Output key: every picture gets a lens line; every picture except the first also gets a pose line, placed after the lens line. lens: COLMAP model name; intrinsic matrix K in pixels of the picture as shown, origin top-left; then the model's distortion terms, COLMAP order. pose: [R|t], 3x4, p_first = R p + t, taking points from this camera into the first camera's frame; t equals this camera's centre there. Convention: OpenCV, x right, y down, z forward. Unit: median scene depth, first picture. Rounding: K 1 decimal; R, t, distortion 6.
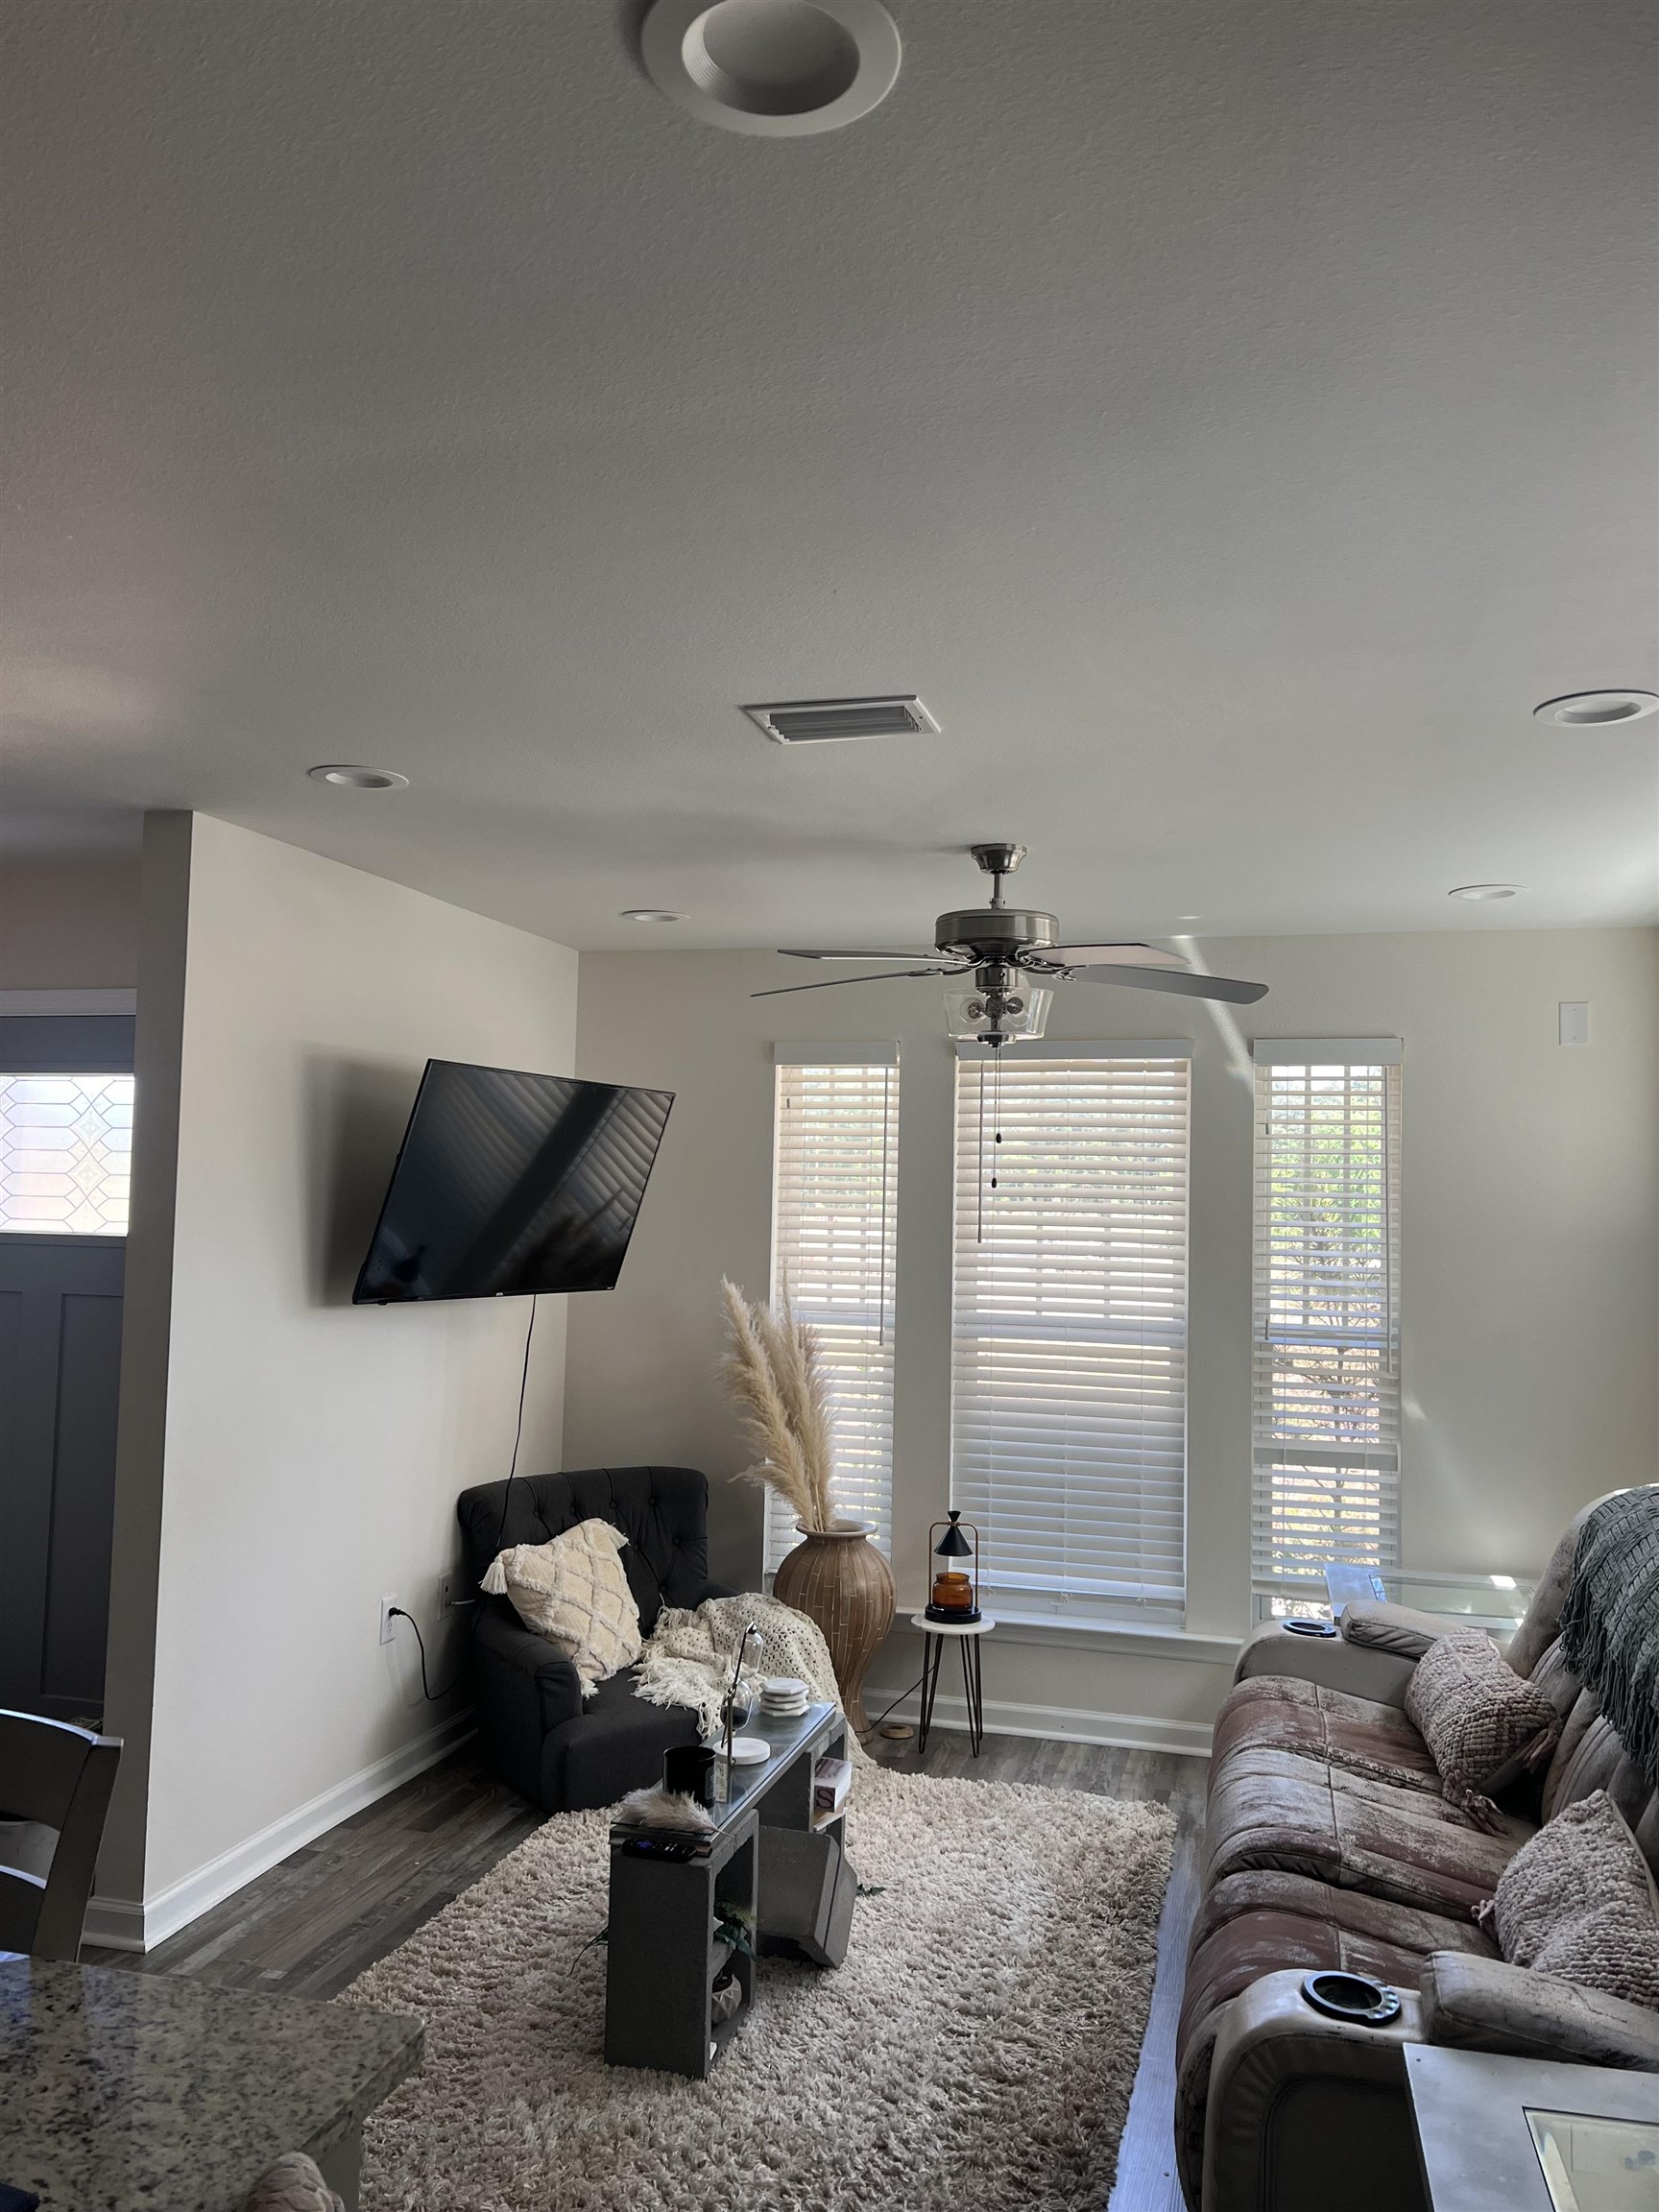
lens RADIAL K [[1653.9, 0, 836.2], [0, 1653.9, 1112.8], [0, 0, 1]] dist [0.046379, -0.053578]
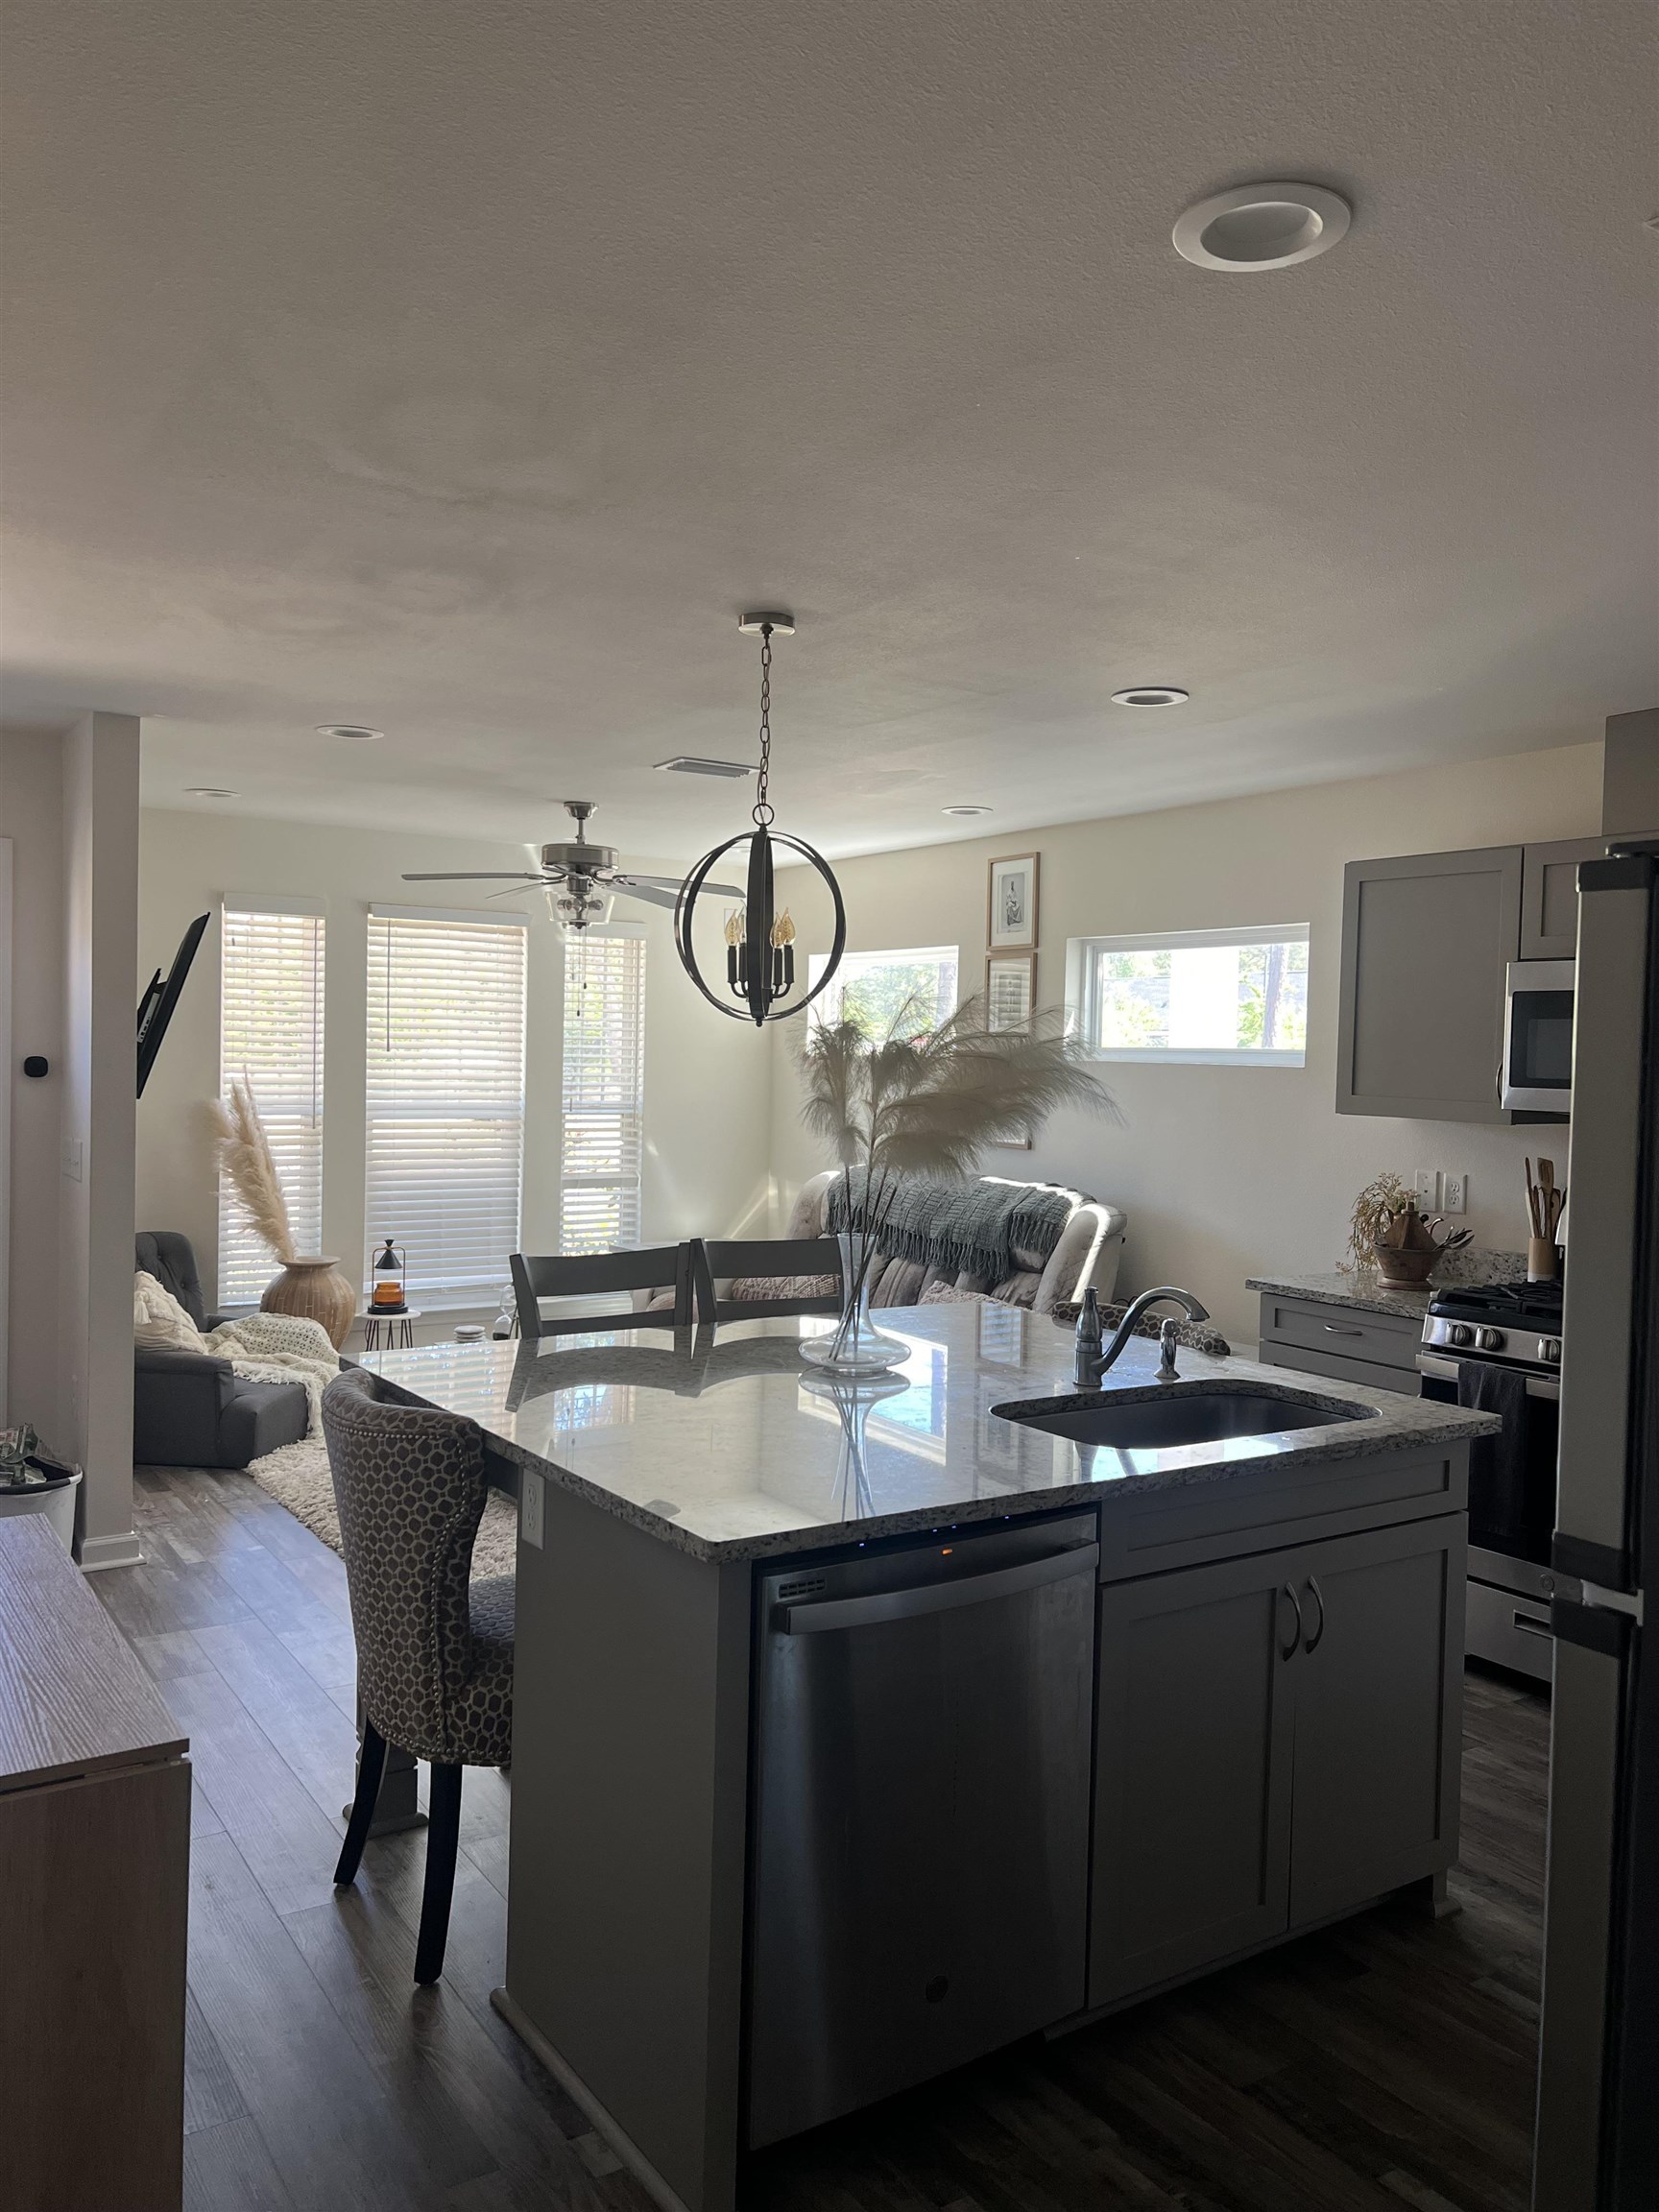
lens RADIAL K [[1644.6, 0, 829.5], [0, 1644.6, 1106.0], [0, 0, 1]] dist [0.080174, -0.200128]
pose [[0.657798, -0.028909, 0.752639, -0.760697], [-0.053276, 0.994974, 0.084780, -0.013715], [-0.751307, -0.095866, 0.652952, -0.201542]]
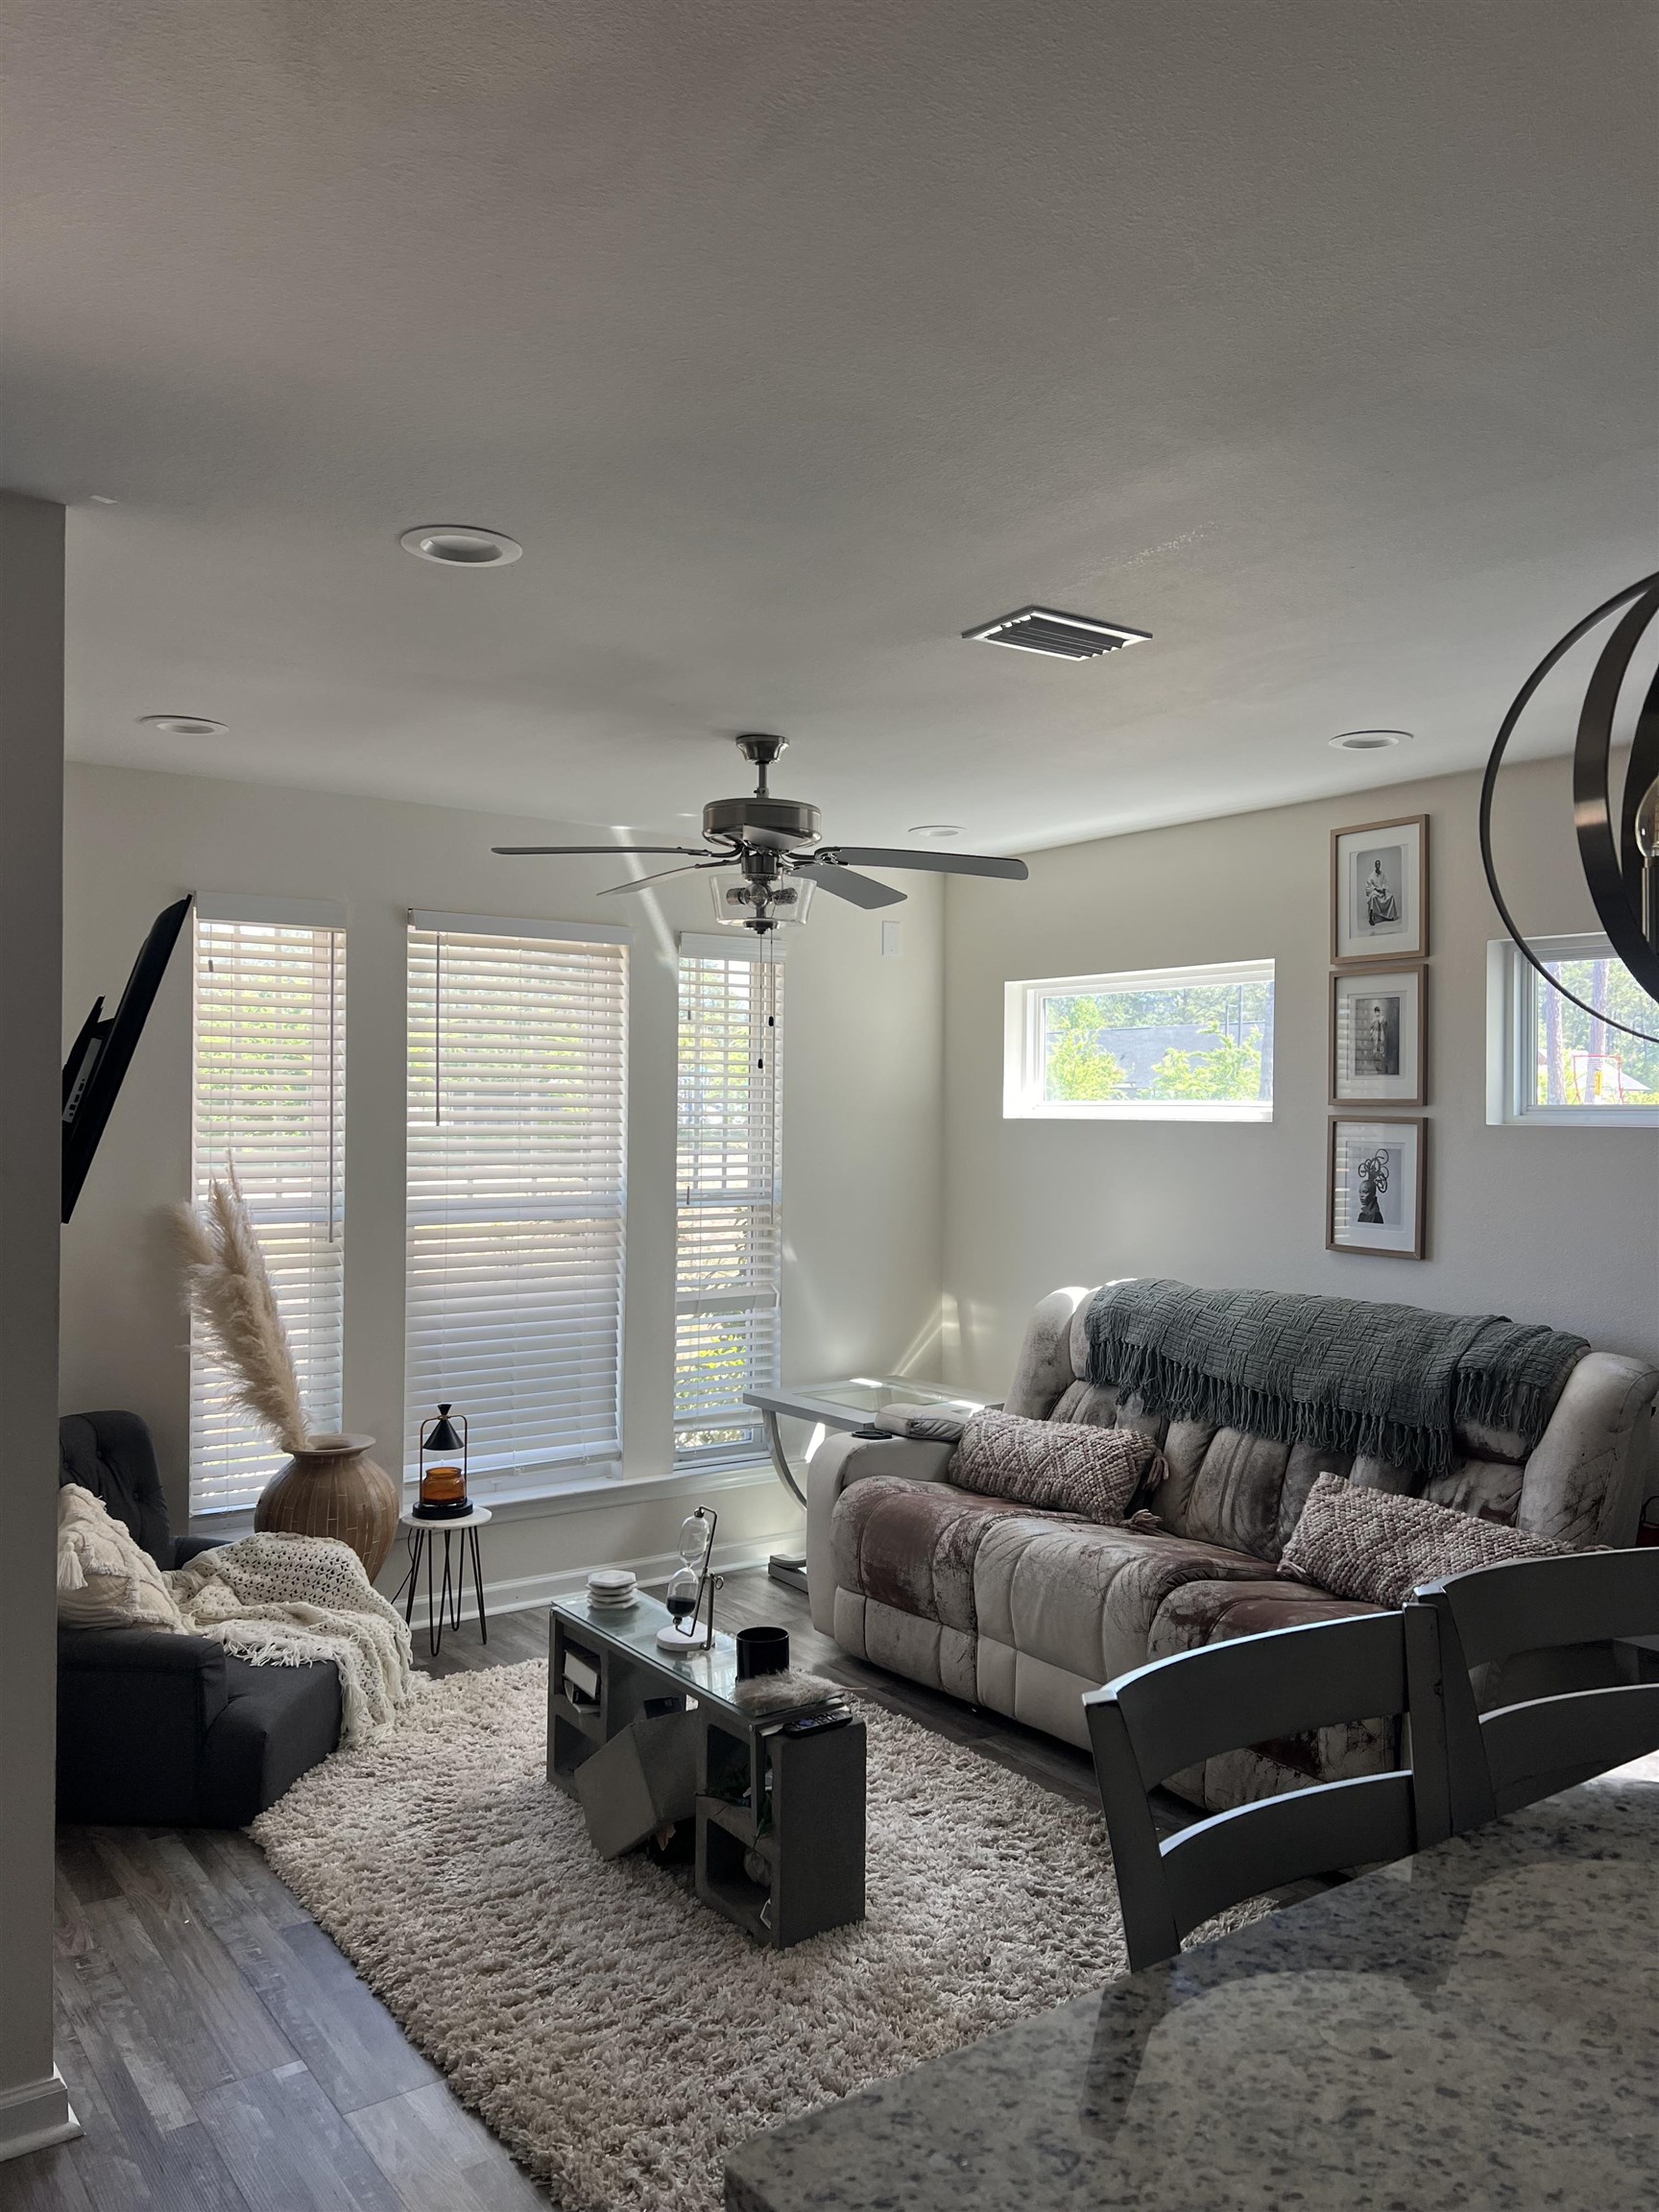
lens RADIAL K [[1653.9, 0, 836.2], [0, 1653.9, 1112.8], [0, 0, 1]] dist [0.046379, -0.053578]
pose [[0.628804, -0.016745, 0.777383, -0.542737], [-0.040120, 0.997738, 0.053944, 0.011597], [-0.776528, -0.065109, 0.626710, 0.238197]]
